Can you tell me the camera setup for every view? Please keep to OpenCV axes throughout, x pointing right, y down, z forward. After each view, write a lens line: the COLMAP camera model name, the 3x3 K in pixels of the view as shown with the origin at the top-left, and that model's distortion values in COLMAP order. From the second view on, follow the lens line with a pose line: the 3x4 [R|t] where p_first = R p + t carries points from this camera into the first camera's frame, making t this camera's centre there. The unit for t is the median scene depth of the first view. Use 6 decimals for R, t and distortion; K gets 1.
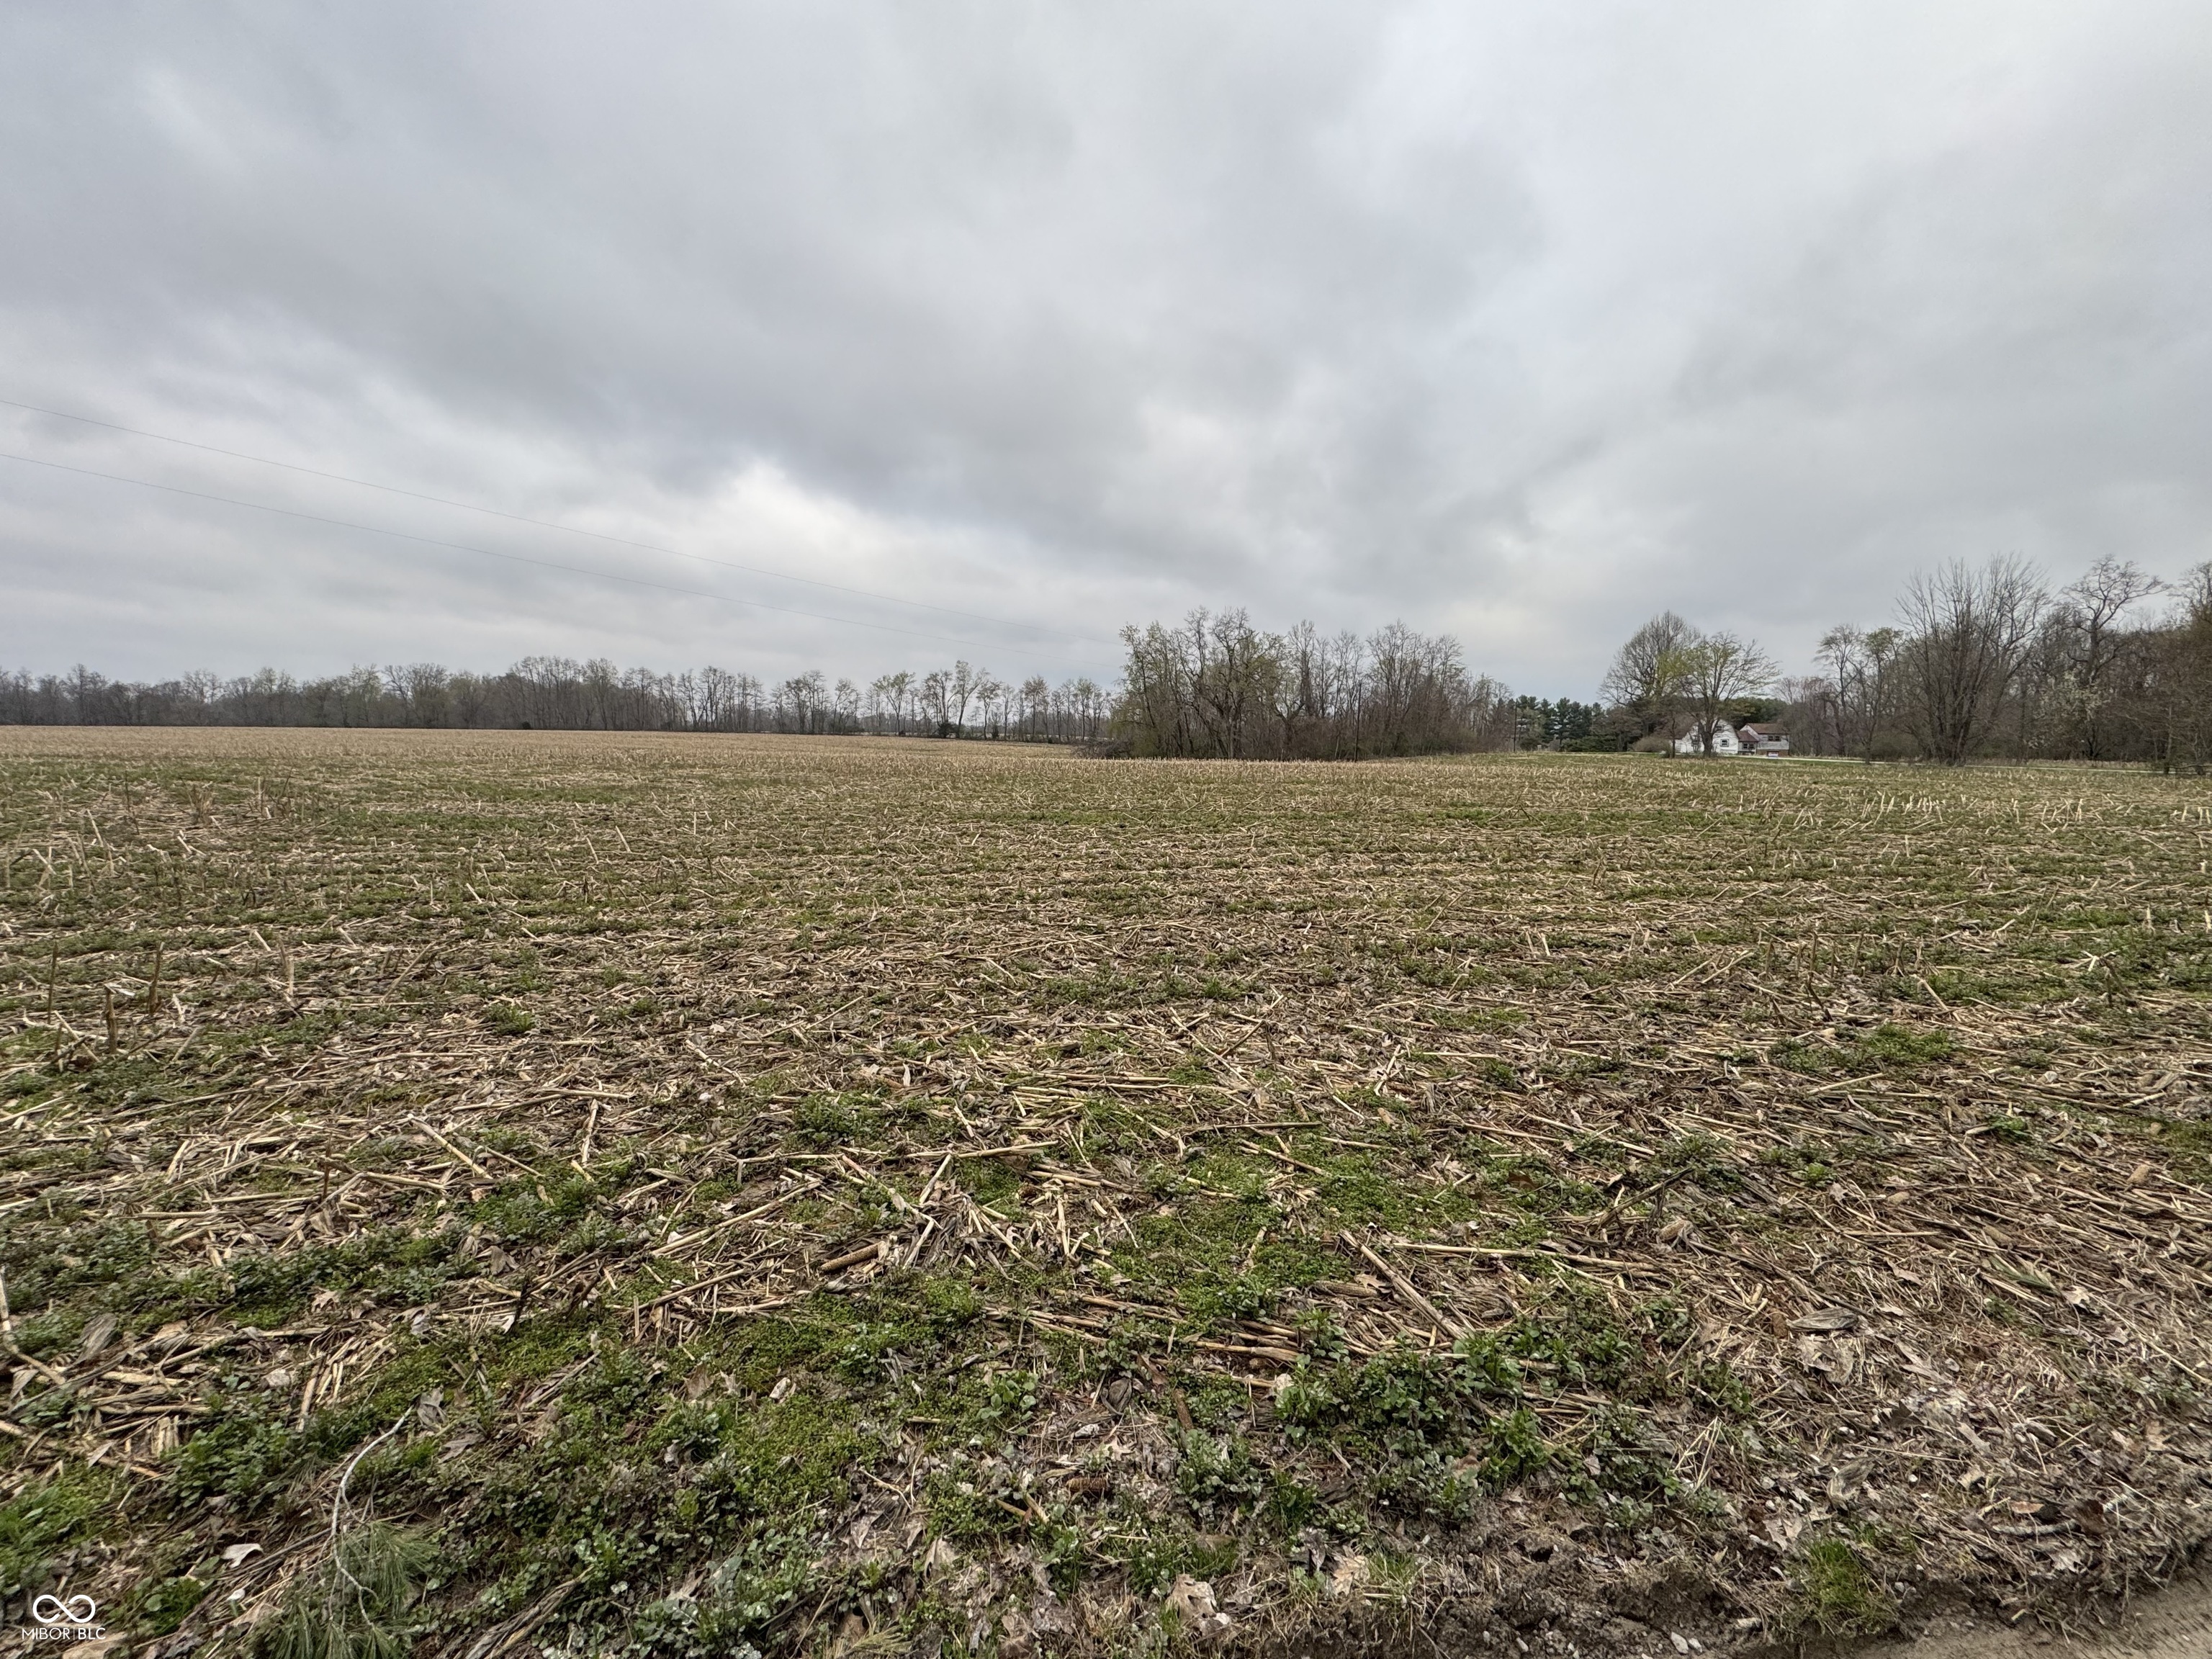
lens RADIAL K [[877.3, 0, 1104.3], [0, 877.3, 828.8], [0, 0, 1]] dist [-0.001068, 0.000050]
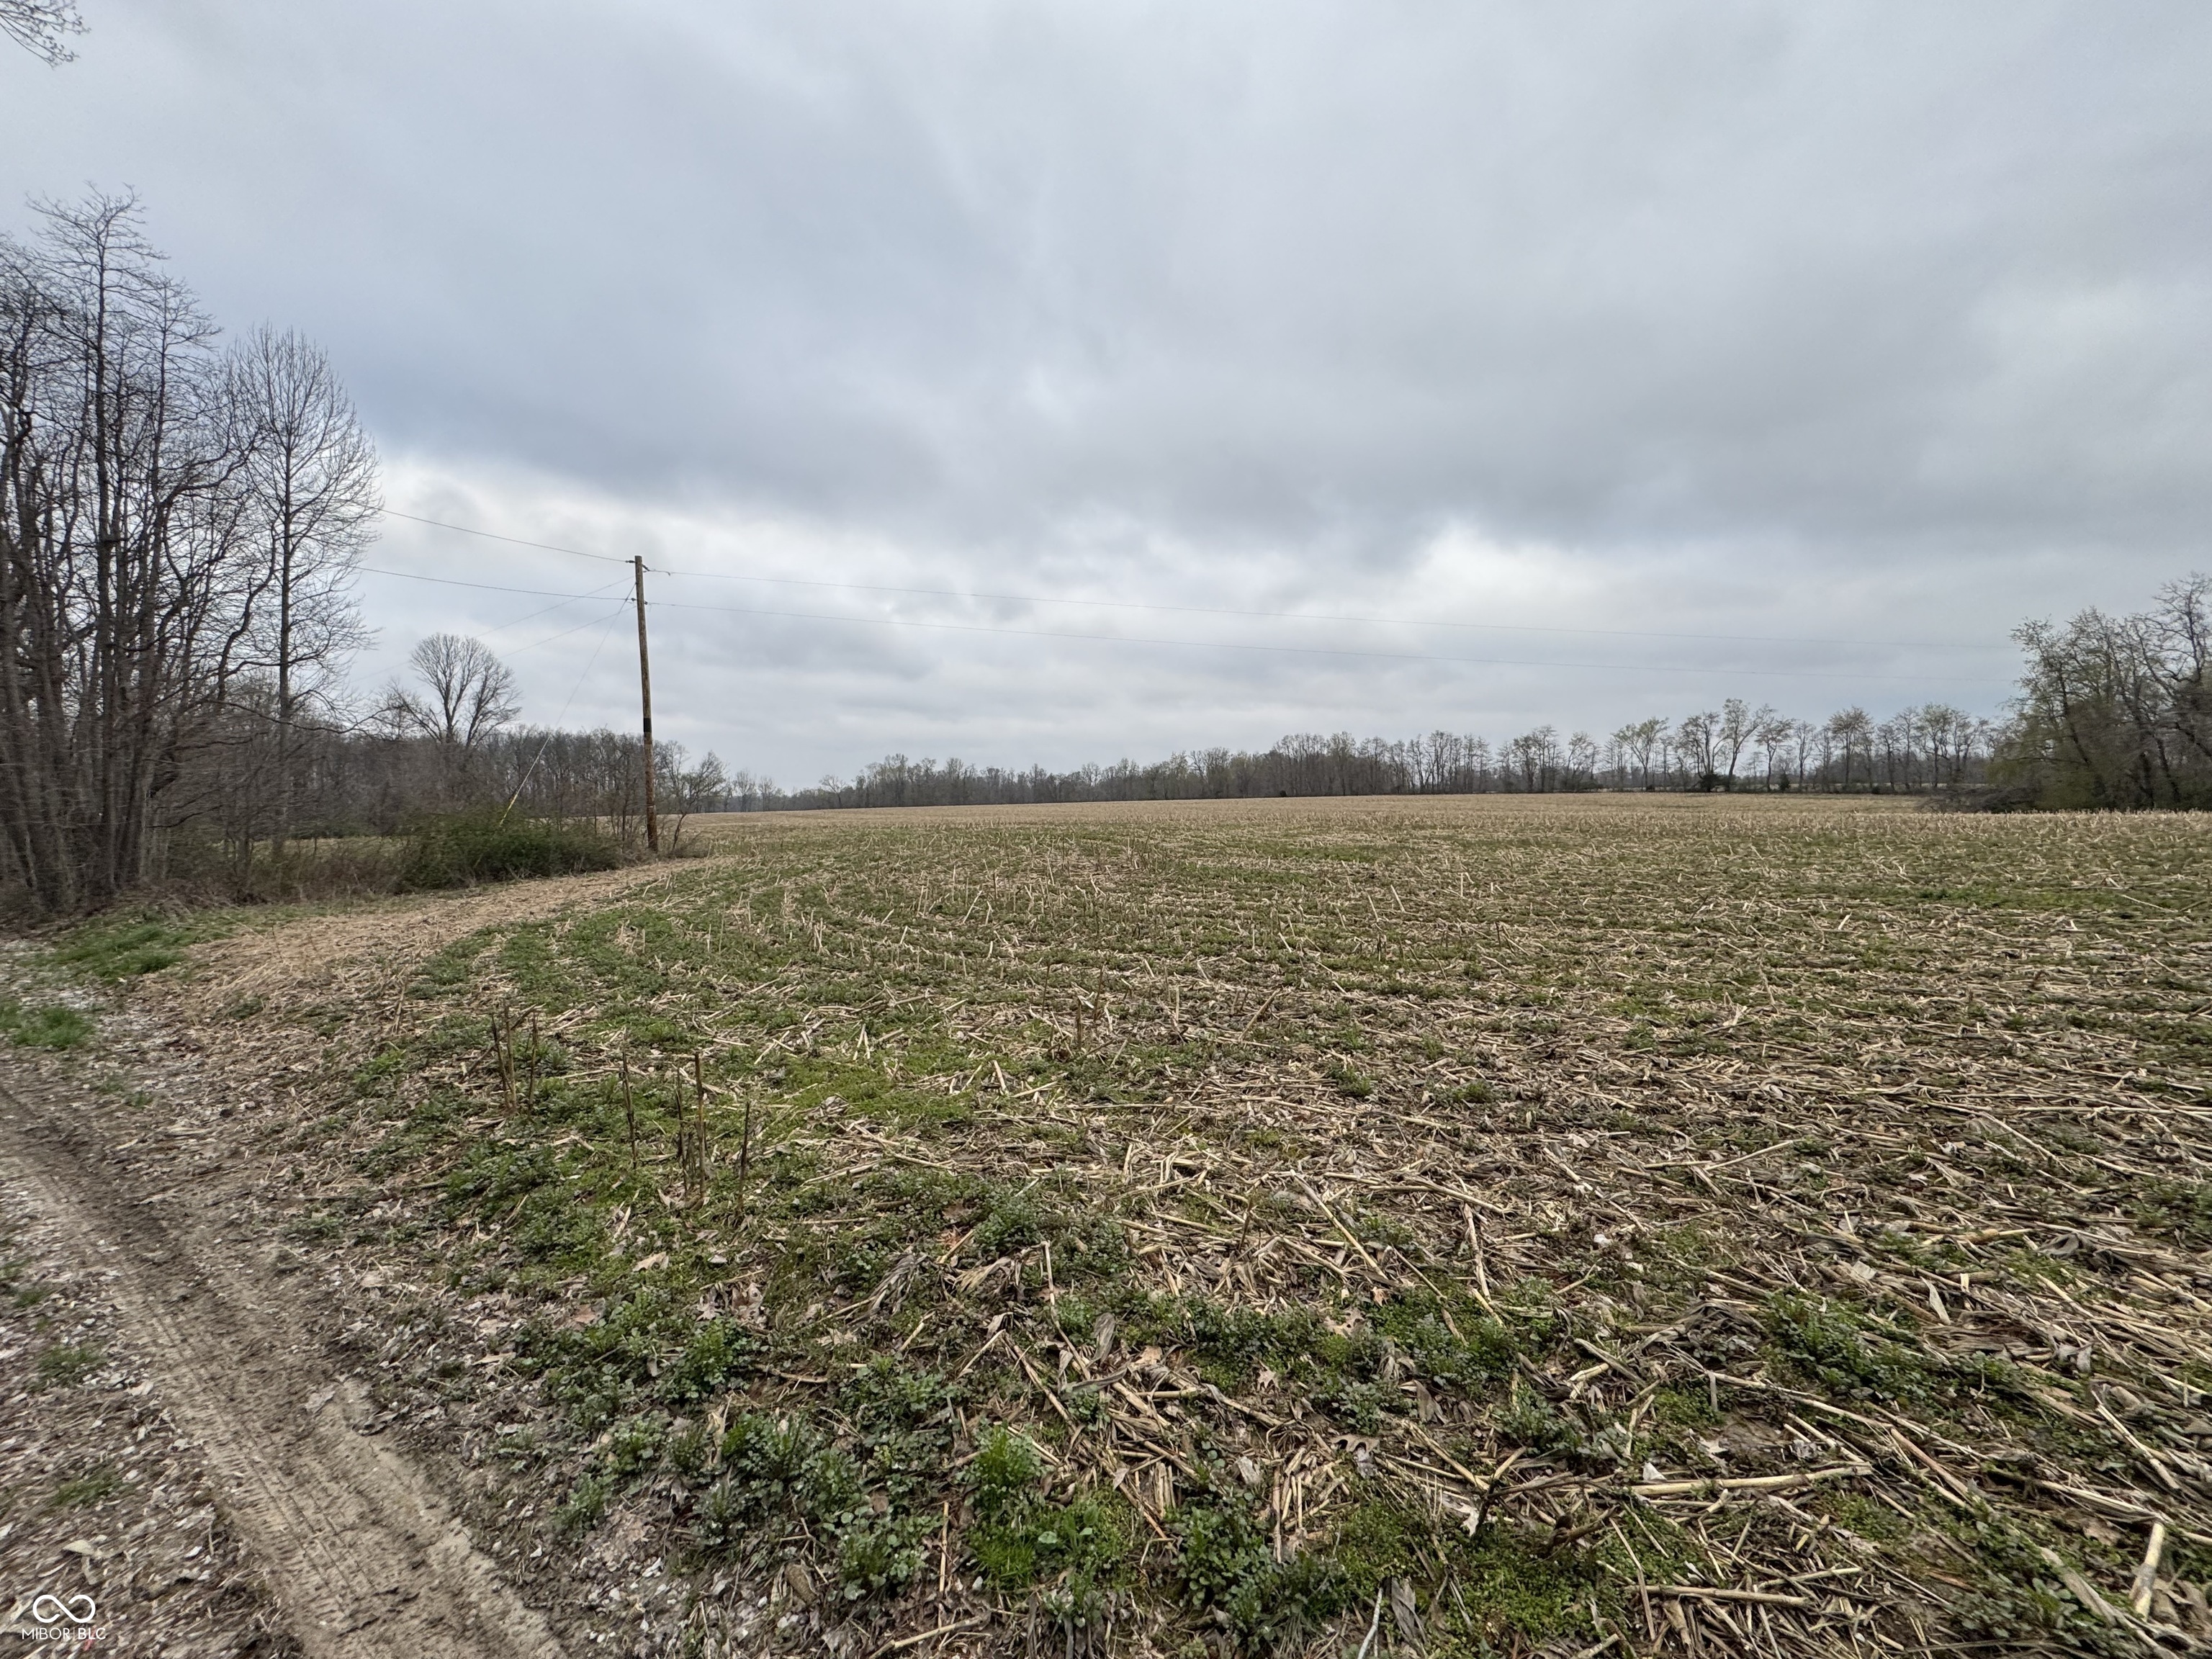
lens RADIAL K [[877.3, 0, 1104.3], [0, 877.3, 828.8], [0, 0, 1]] dist [-0.001068, 0.000050]
pose [[0.710997, -0.005453, -0.703174, -0.200913], [-0.043307, 0.997732, -0.051525, -0.004427], [0.701860, 0.067086, 0.709149, 0.090819]]
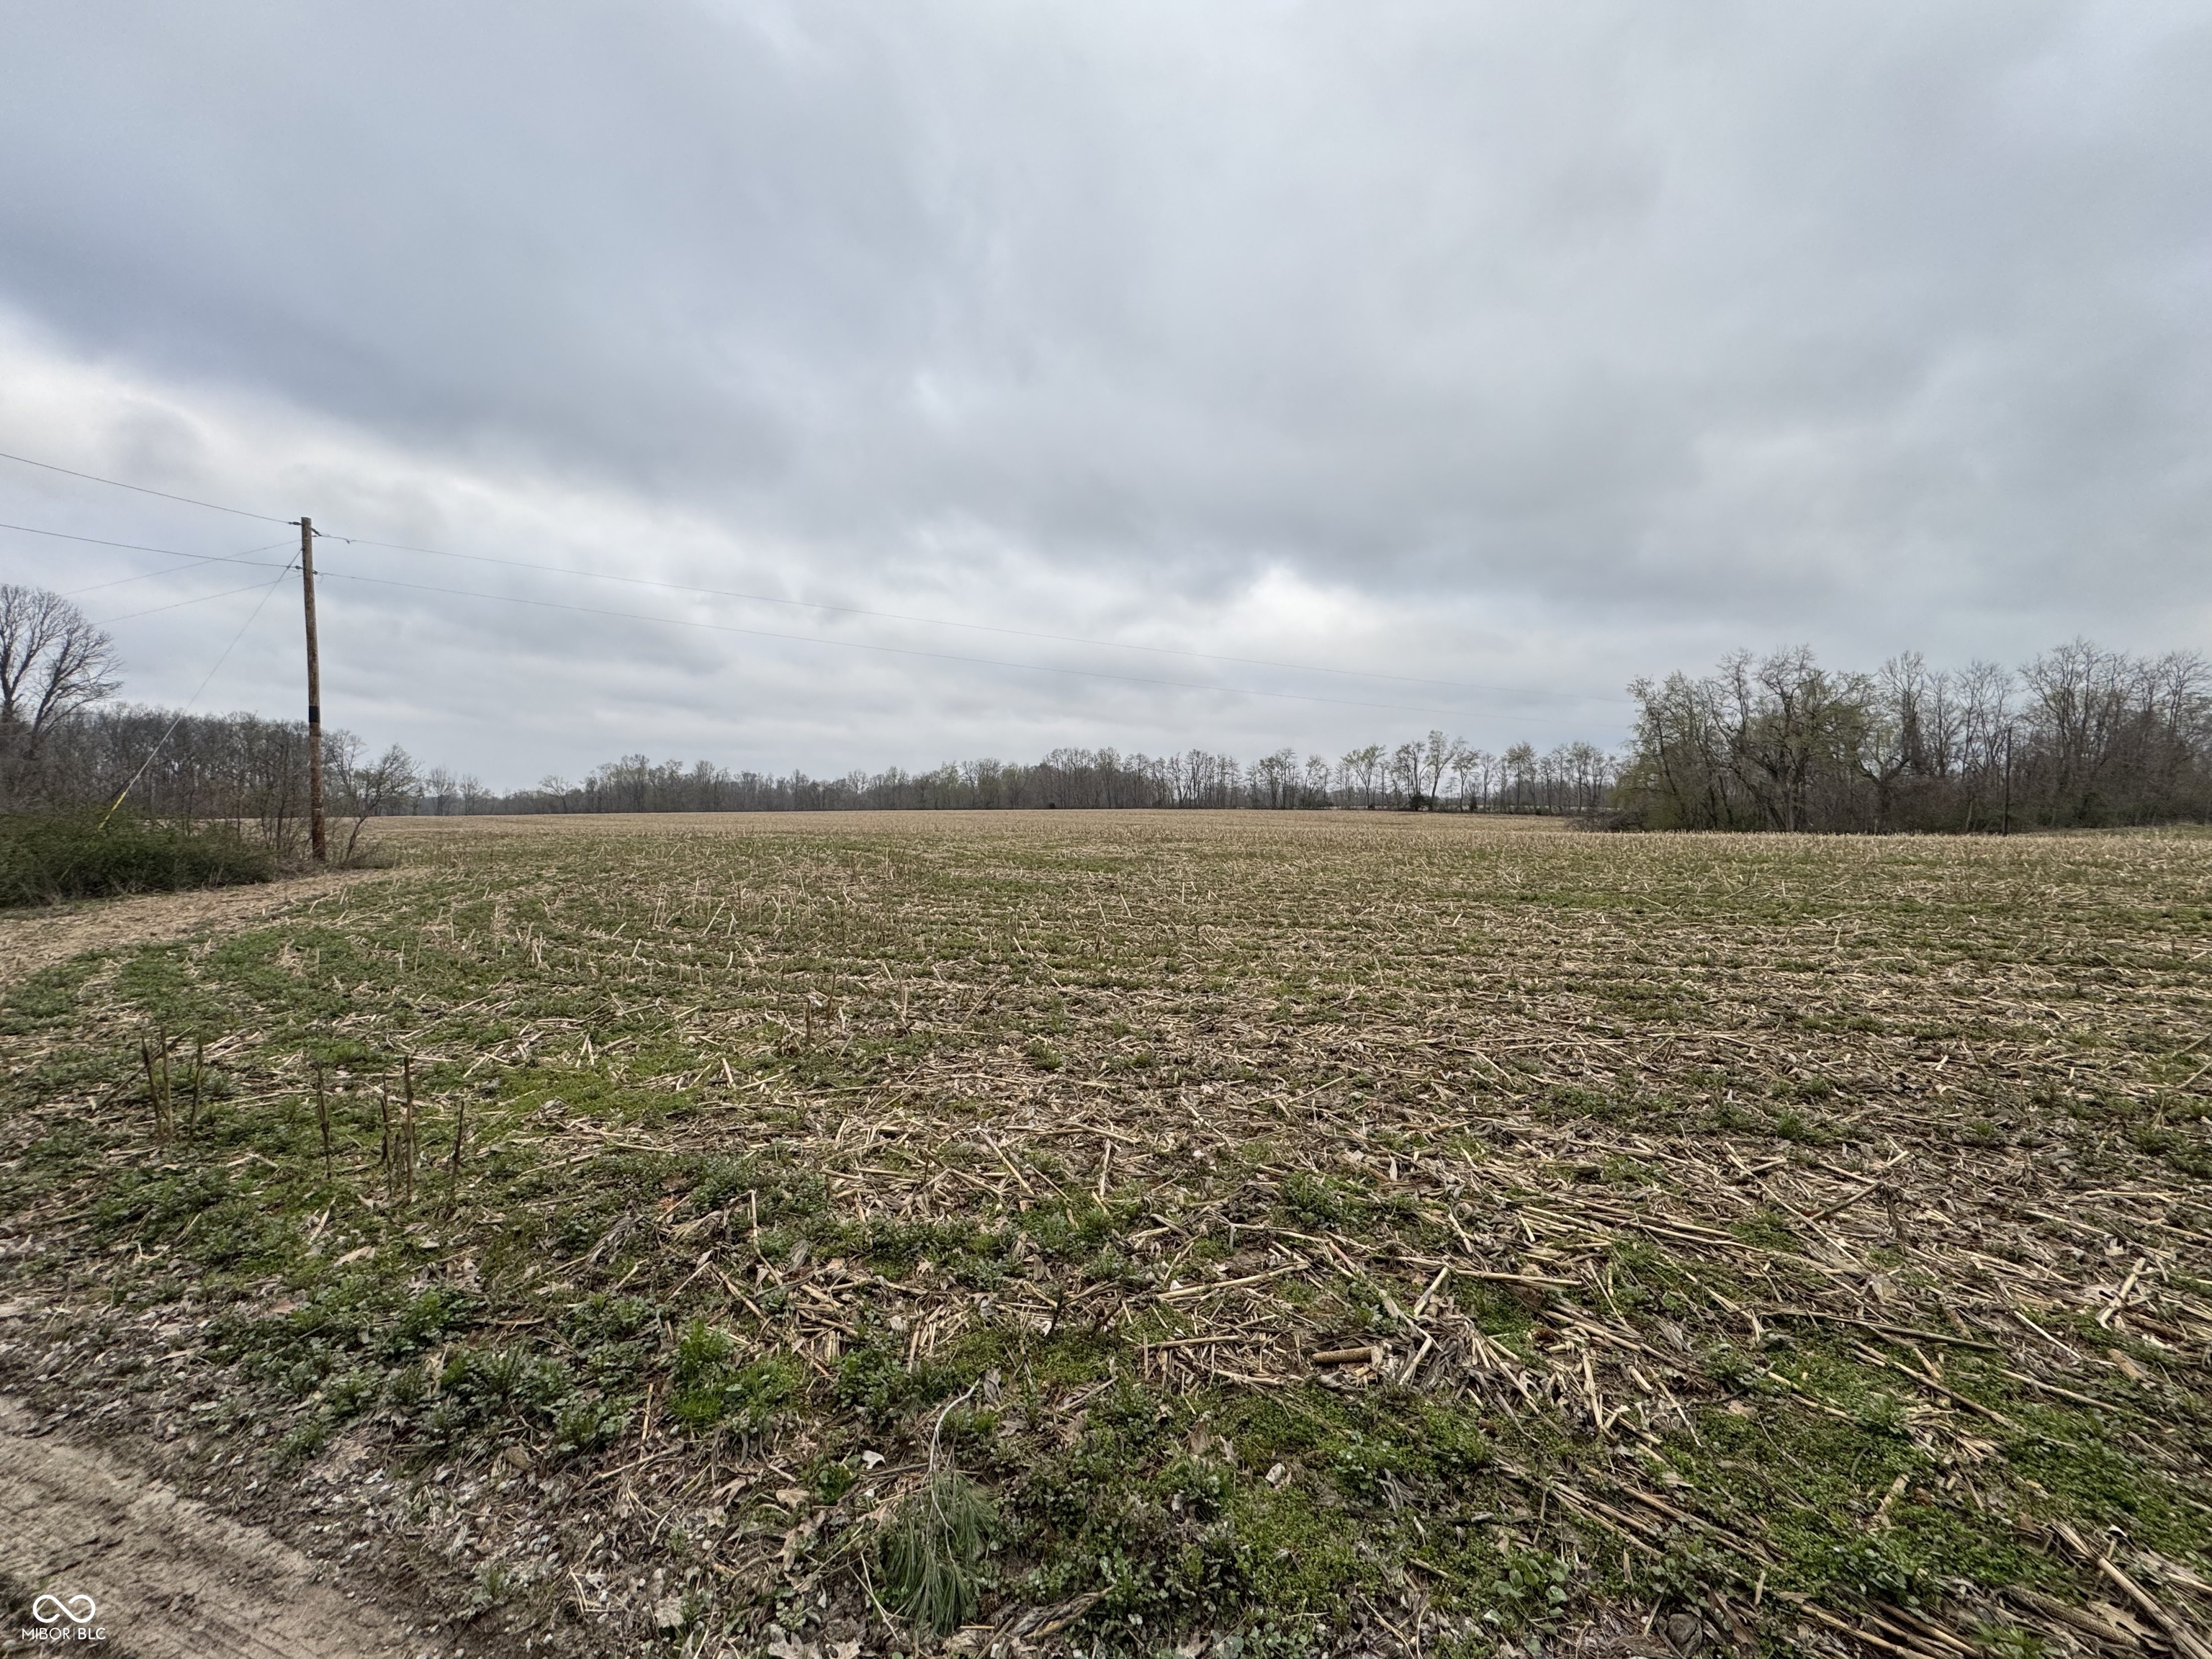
lens RADIAL K [[877.3, 0, 1104.3], [0, 877.3, 828.8], [0, 0, 1]] dist [-0.001068, 0.000050]
pose [[0.867499, -0.004828, -0.497416, -0.021950], [-0.036926, 0.996569, -0.074071, -0.003933], [0.496067, 0.082624, 0.864344, -0.006997]]
